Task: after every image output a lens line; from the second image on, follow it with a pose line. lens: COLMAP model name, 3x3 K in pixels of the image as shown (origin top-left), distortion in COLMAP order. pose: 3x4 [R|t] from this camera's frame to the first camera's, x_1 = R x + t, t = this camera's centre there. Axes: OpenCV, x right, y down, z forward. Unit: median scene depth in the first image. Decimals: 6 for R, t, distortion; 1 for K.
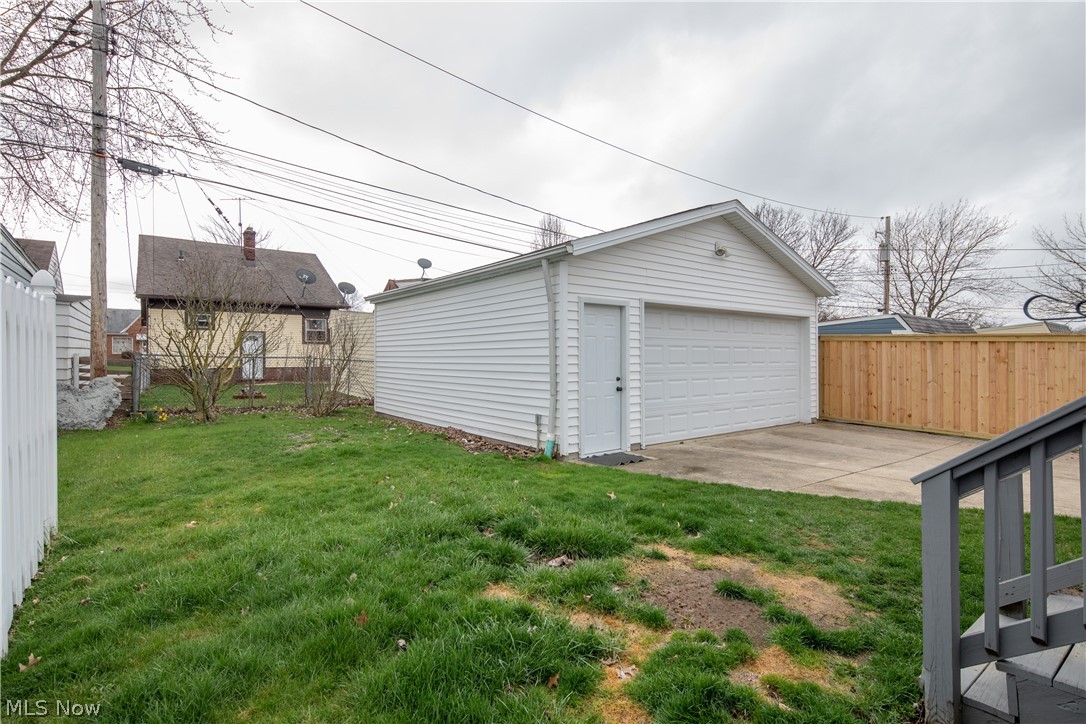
lens RADIAL K [[521.0, 0, 543.6], [0, 521.0, 358.6], [0, 0, 1]] dist [0.001759, -0.001785]
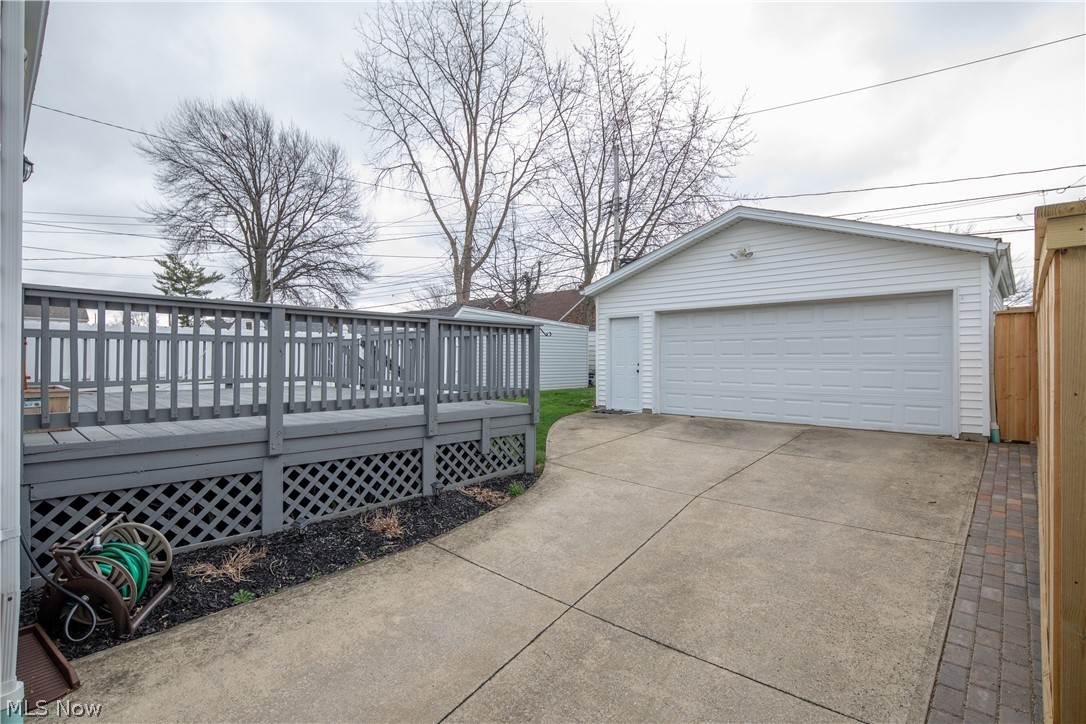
lens RADIAL K [[521.0, 0, 543.6], [0, 521.0, 358.6], [0, 0, 1]] dist [0.001759, -0.001785]
pose [[0.173497, -0.006458, -0.984813, 1.105427], [-0.008294, 0.999933, -0.008018, 0.025151], [0.984800, 0.009559, 0.173432, 0.321736]]
